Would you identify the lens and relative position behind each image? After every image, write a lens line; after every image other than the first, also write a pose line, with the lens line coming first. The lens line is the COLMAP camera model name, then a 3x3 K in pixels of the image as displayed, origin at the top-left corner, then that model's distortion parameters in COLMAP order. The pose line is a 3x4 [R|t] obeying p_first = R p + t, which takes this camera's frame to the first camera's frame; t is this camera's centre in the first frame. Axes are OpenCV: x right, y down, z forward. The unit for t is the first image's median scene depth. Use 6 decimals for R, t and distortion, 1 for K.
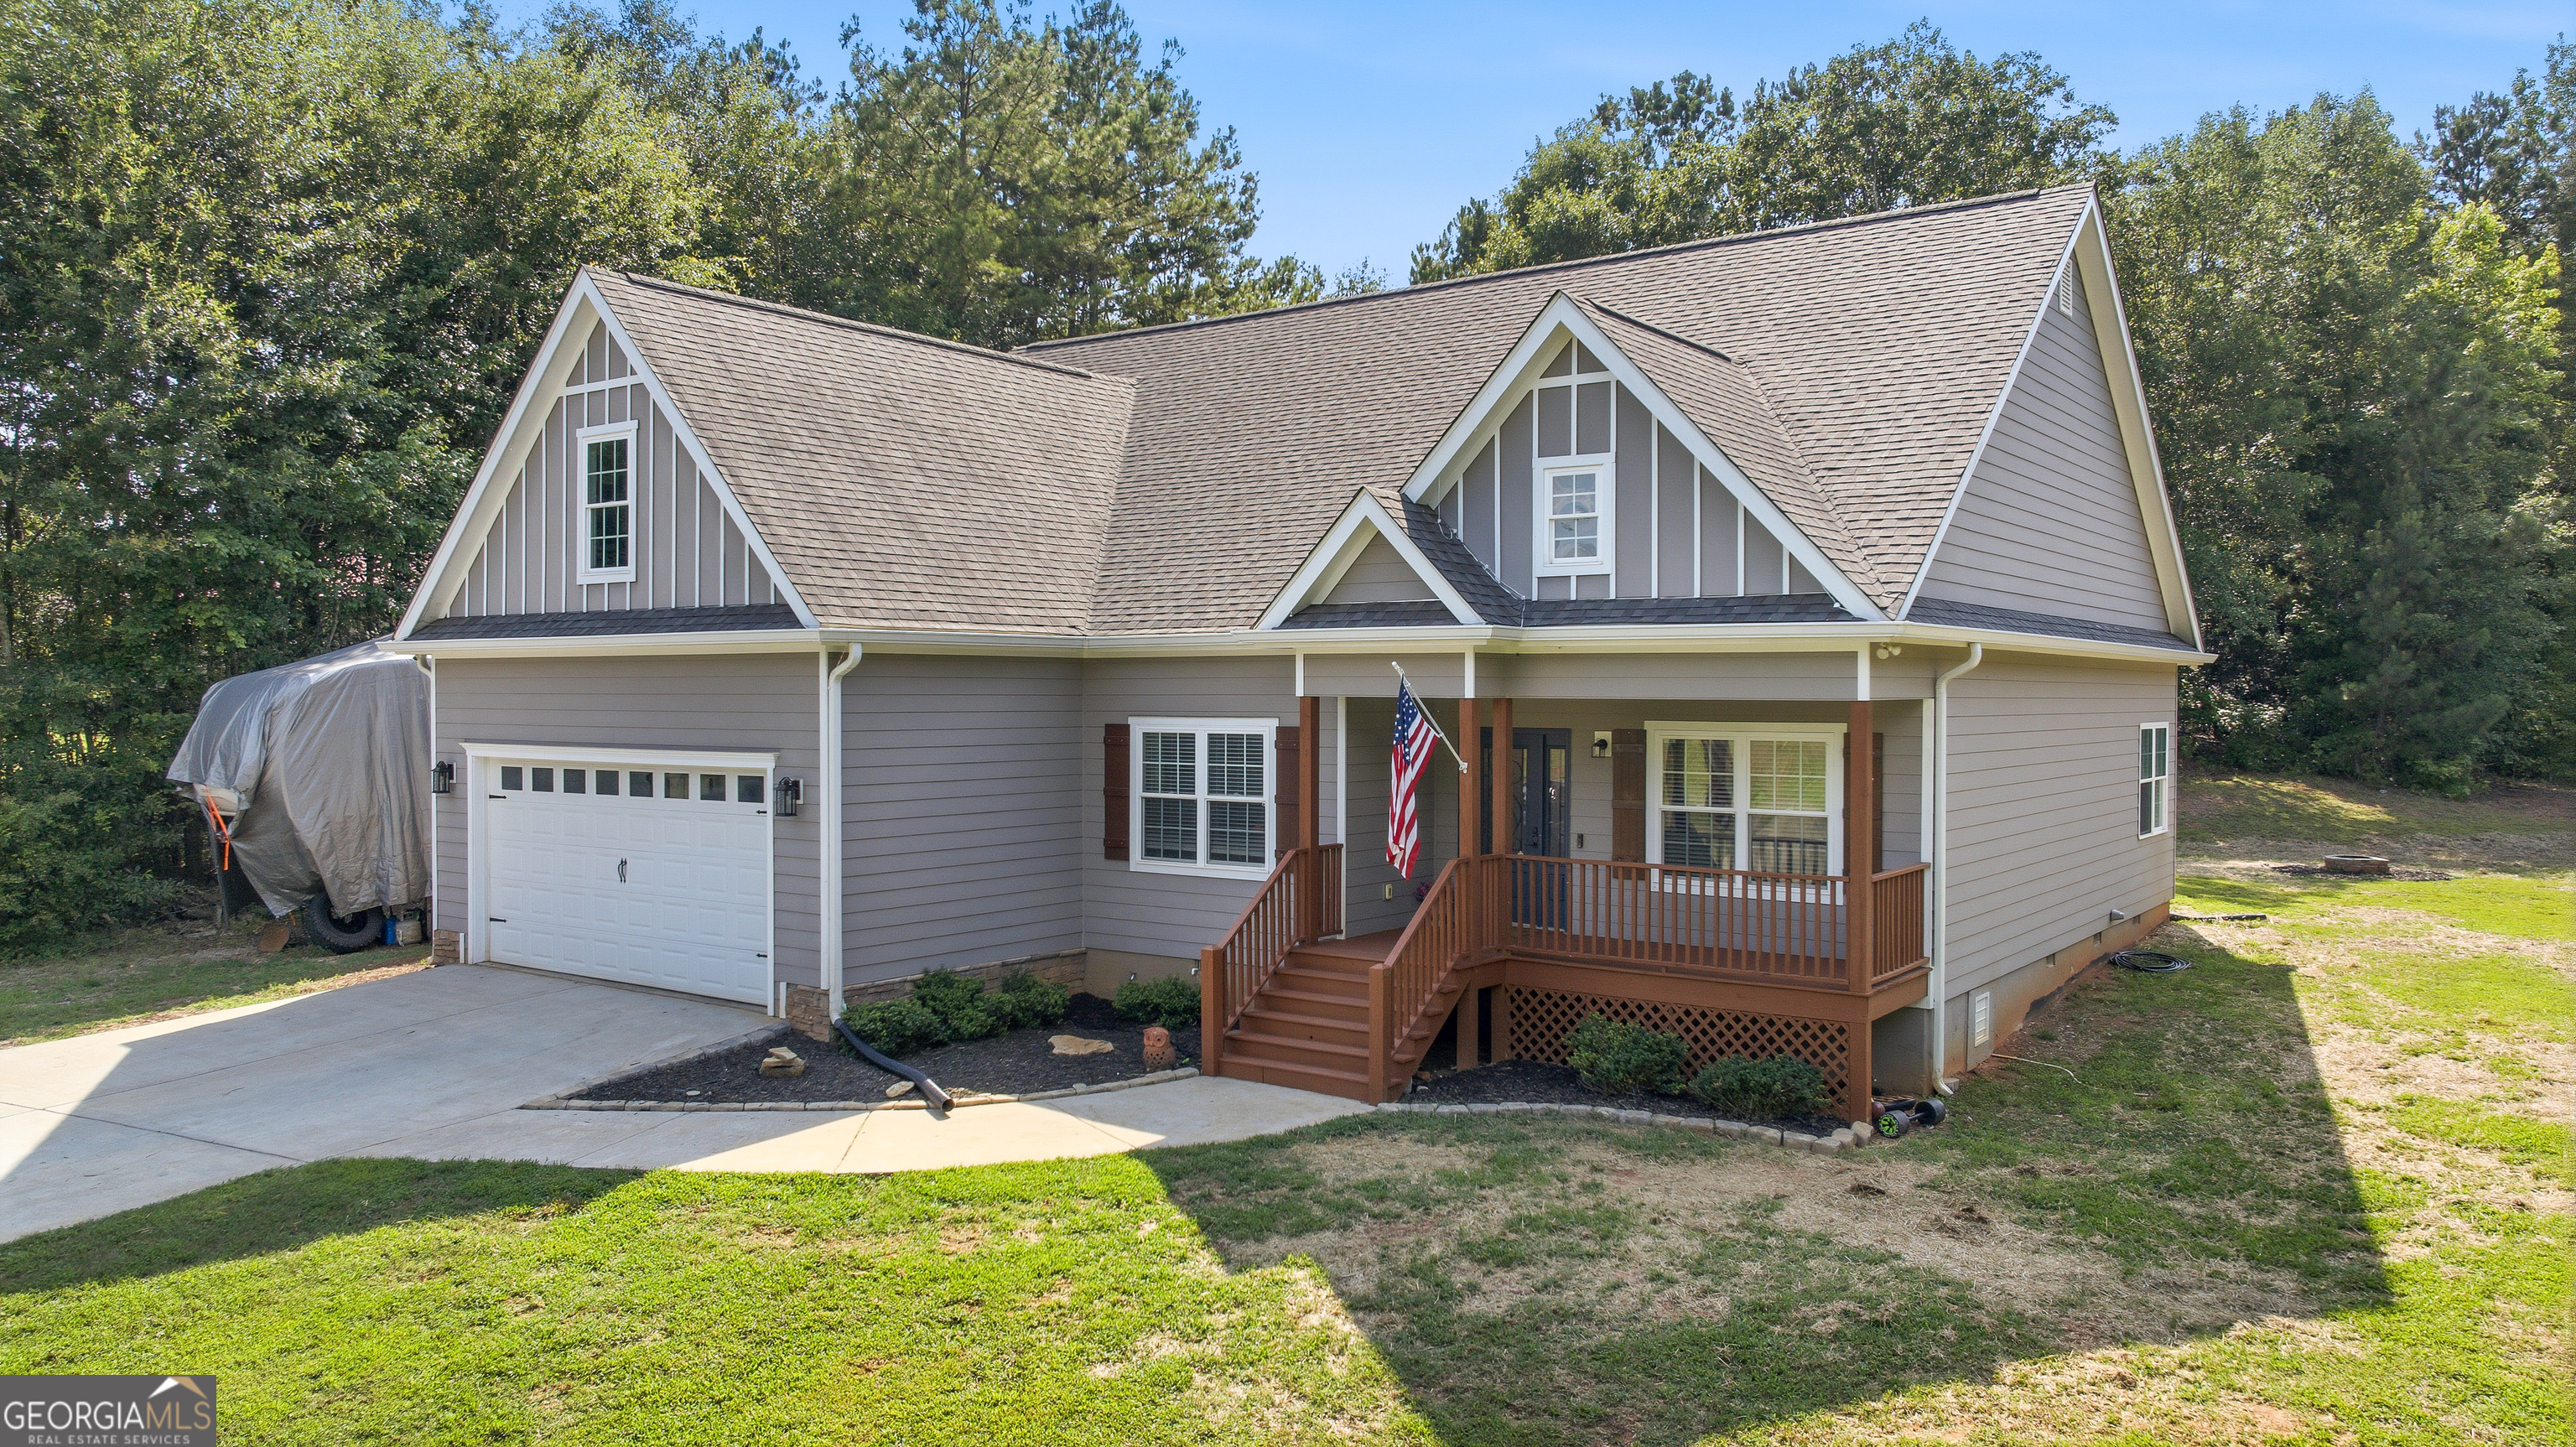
lens RADIAL K [[1868.8, 0, 1289.6], [0, 1868.8, 719.1], [0, 0, 1]] dist [-0.002975, 0.010369]
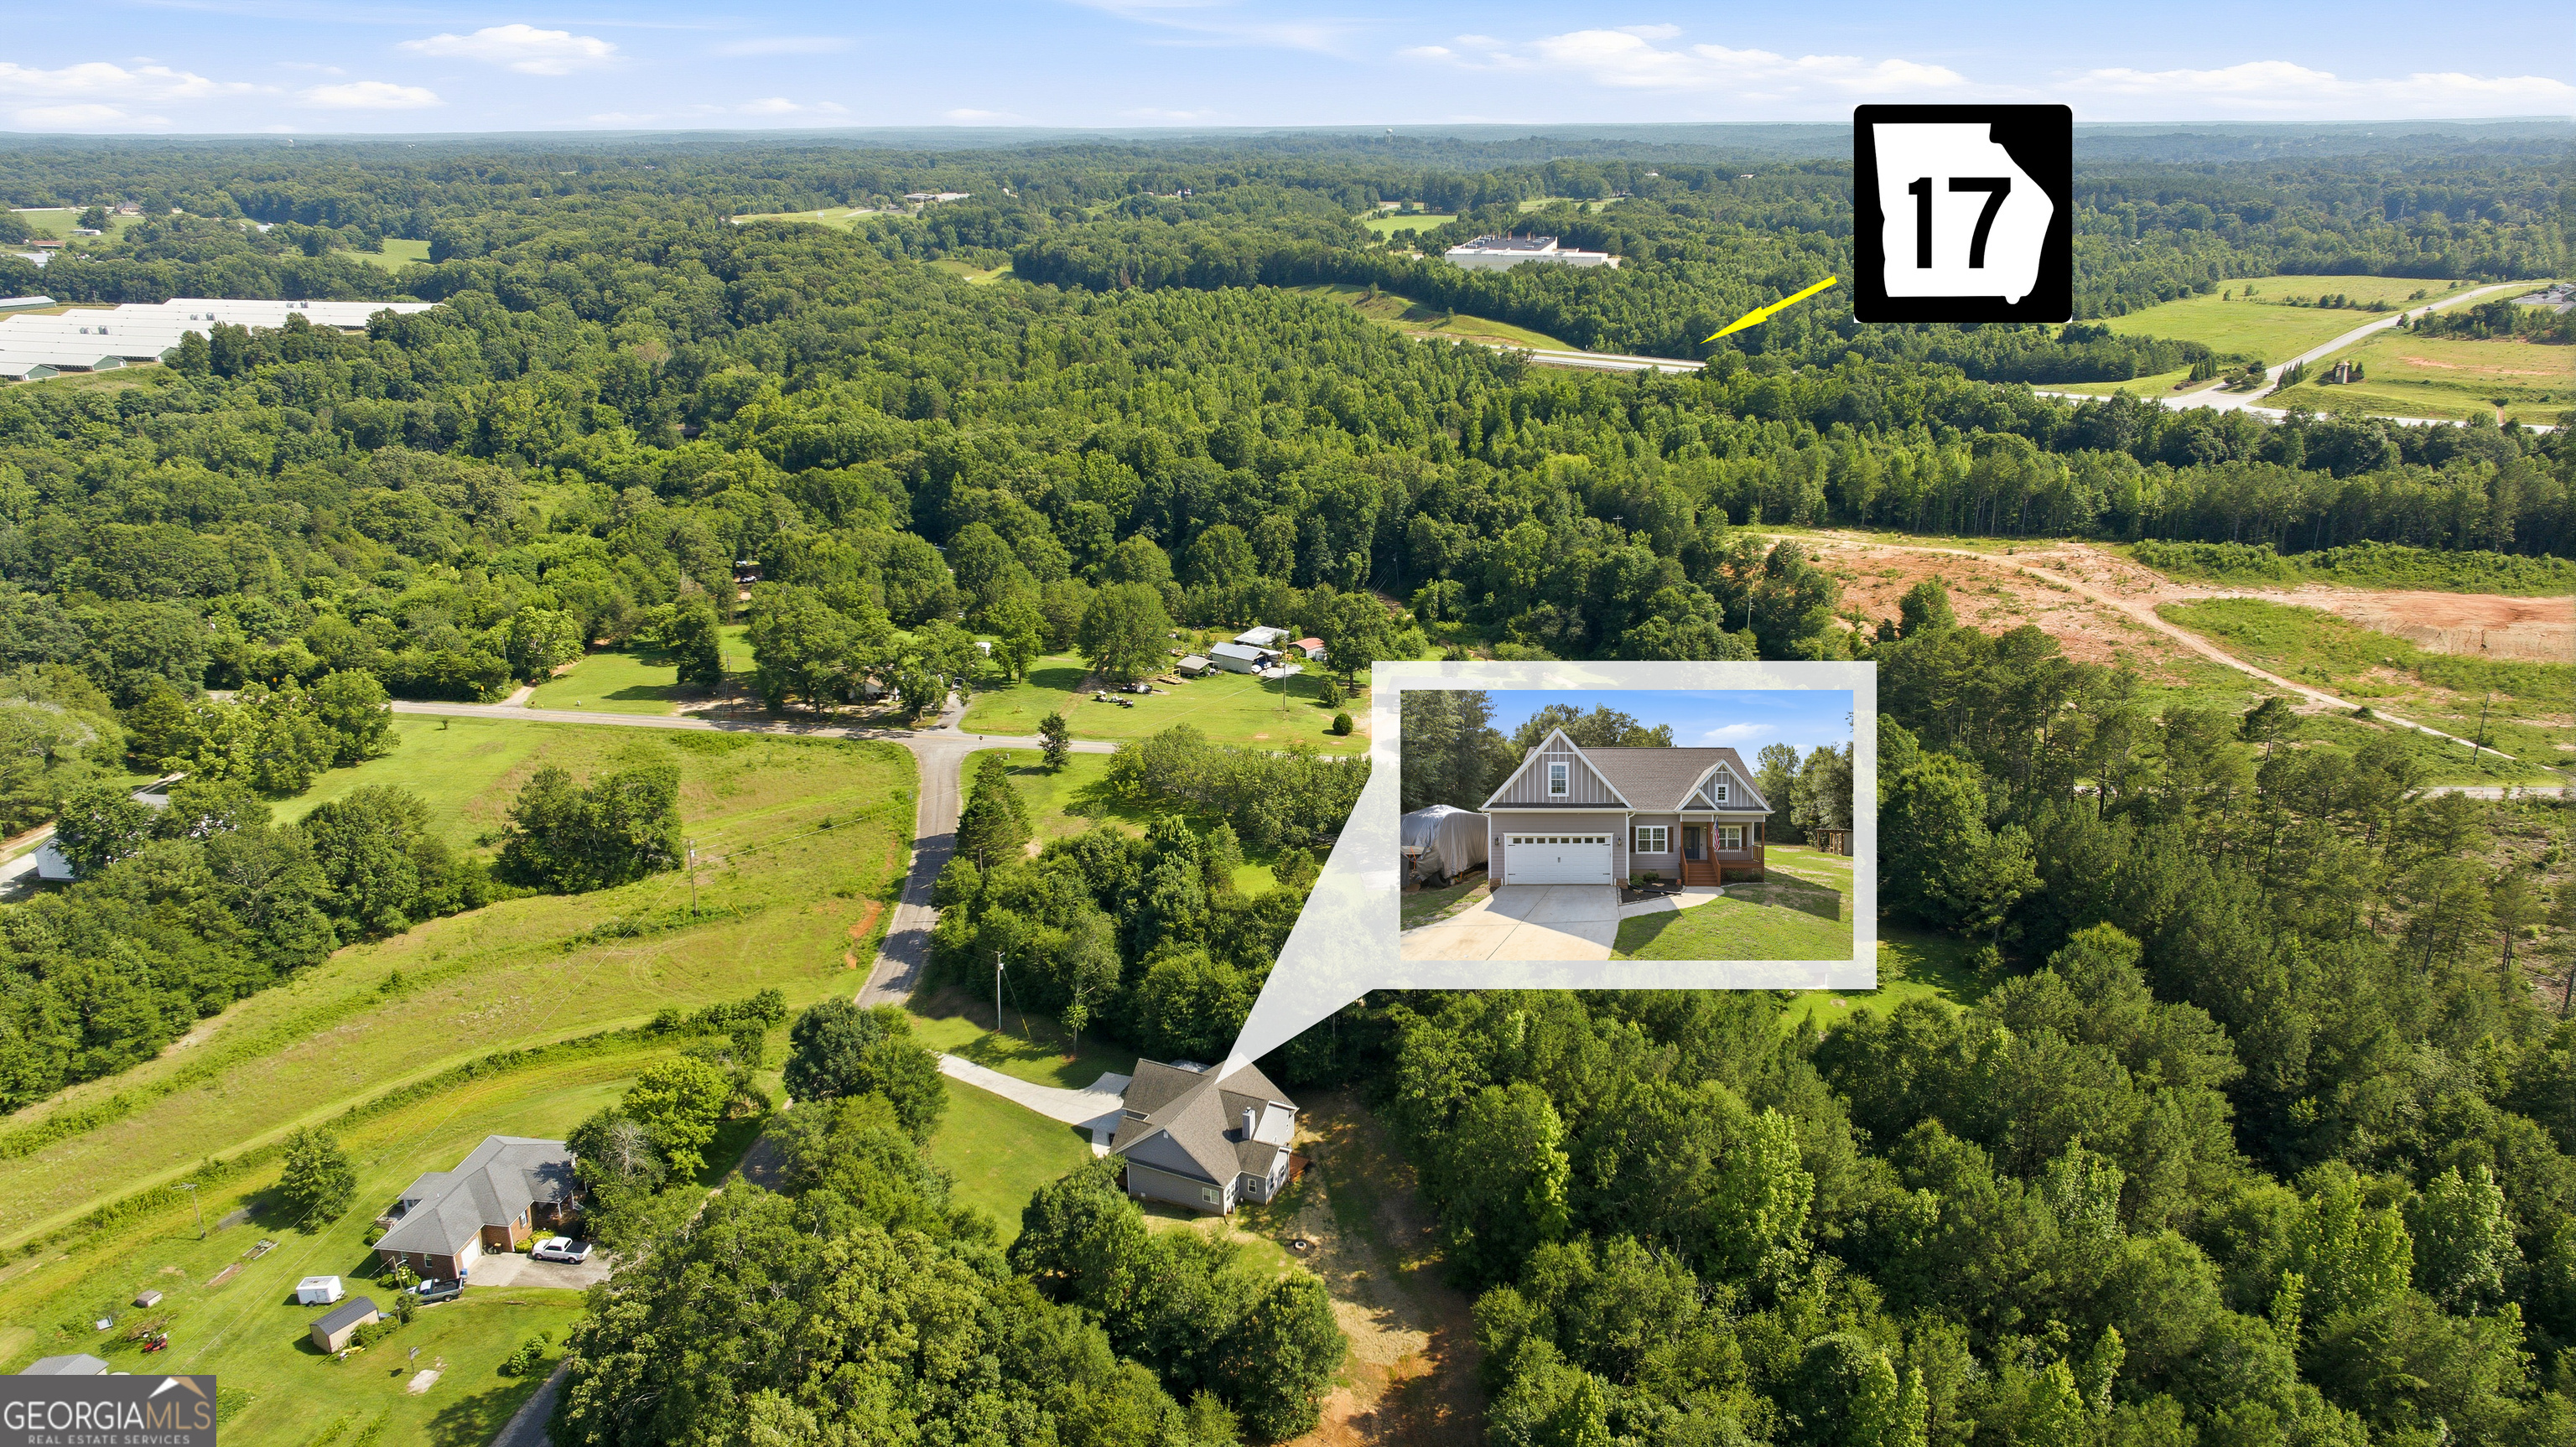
lens RADIAL K [[1868.8, 0, 1292.8], [0, 1868.8, 714.0], [0, 0, 1]] dist [-0.002975, 0.010369]
pose [[0.660102, 0.034613, 0.750378, -4.329397], [0.013650, 0.998220, -0.058053, -0.018860], [-0.751052, 0.048563, 0.658455, -1.571232]]
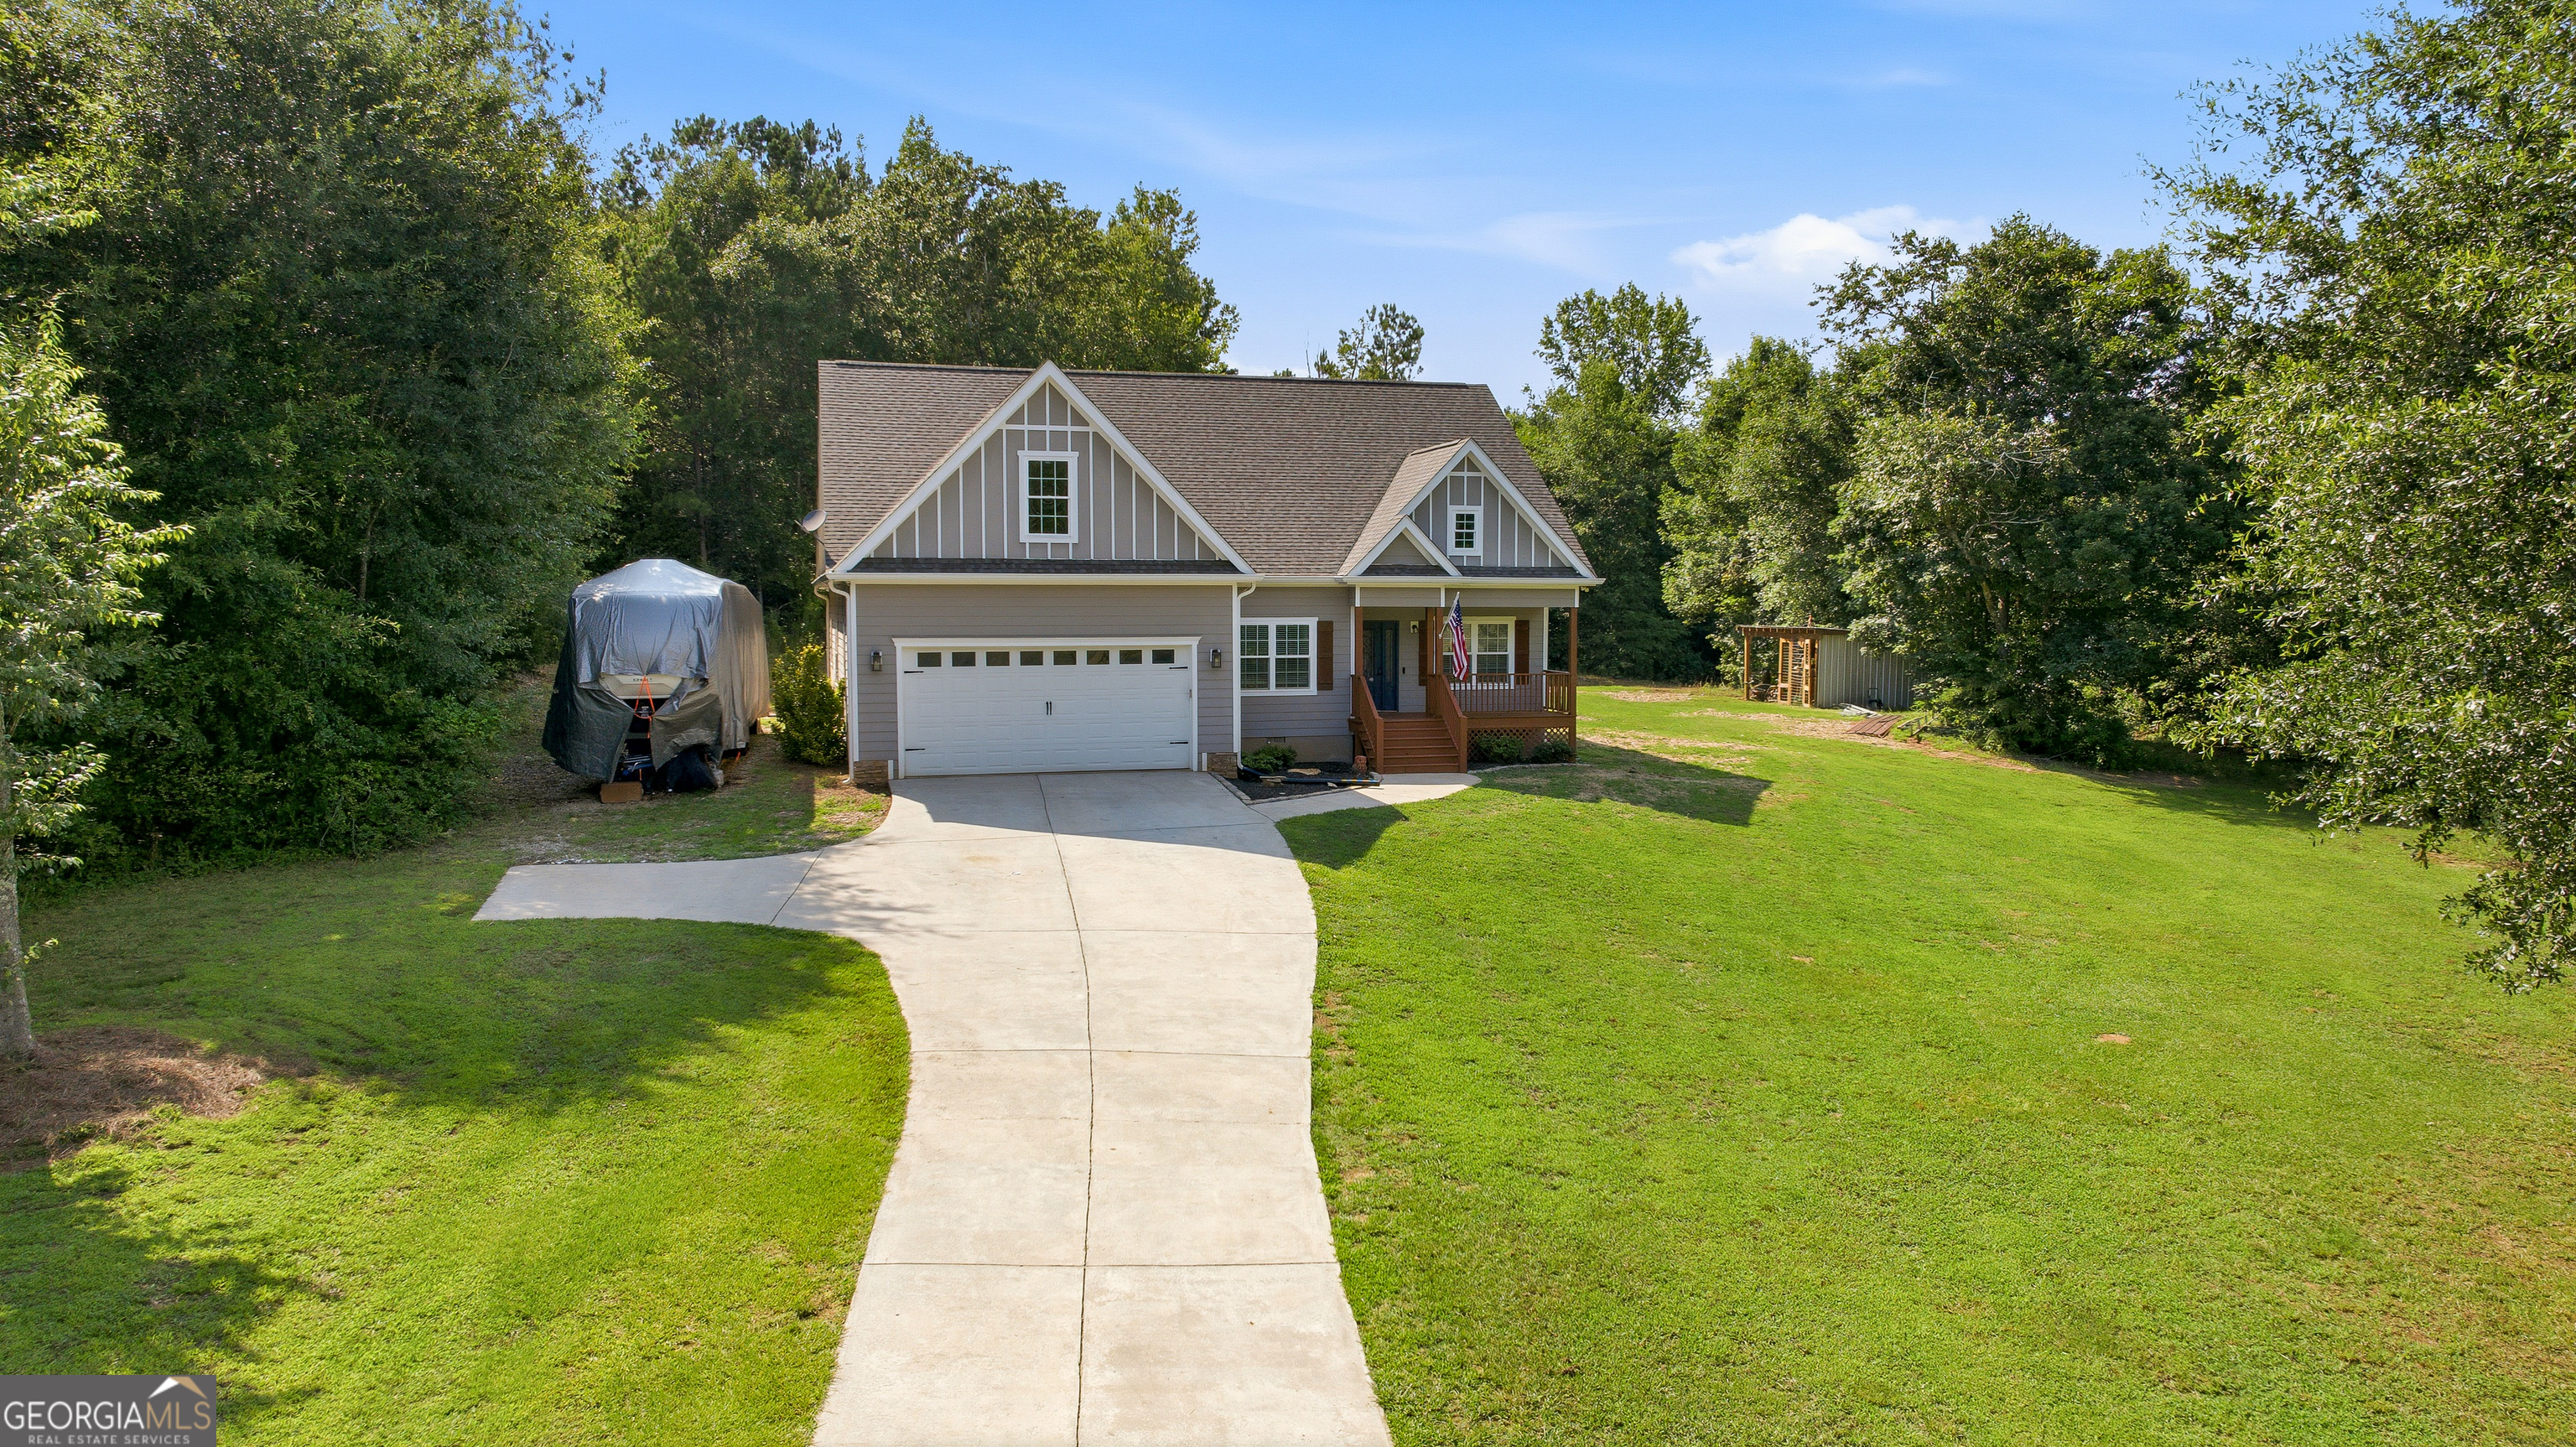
lens RADIAL K [[1868.8, 0, 1280.1], [0, 1868.8, 702.7], [0, 0, 1]] dist [-0.002975, 0.010369]
pose [[0.600589, -0.043933, 0.798350, -1.658533], [0.013727, 0.998909, 0.044643, 0.001310], [-0.799440, -0.015853, 0.600536, -0.221950]]
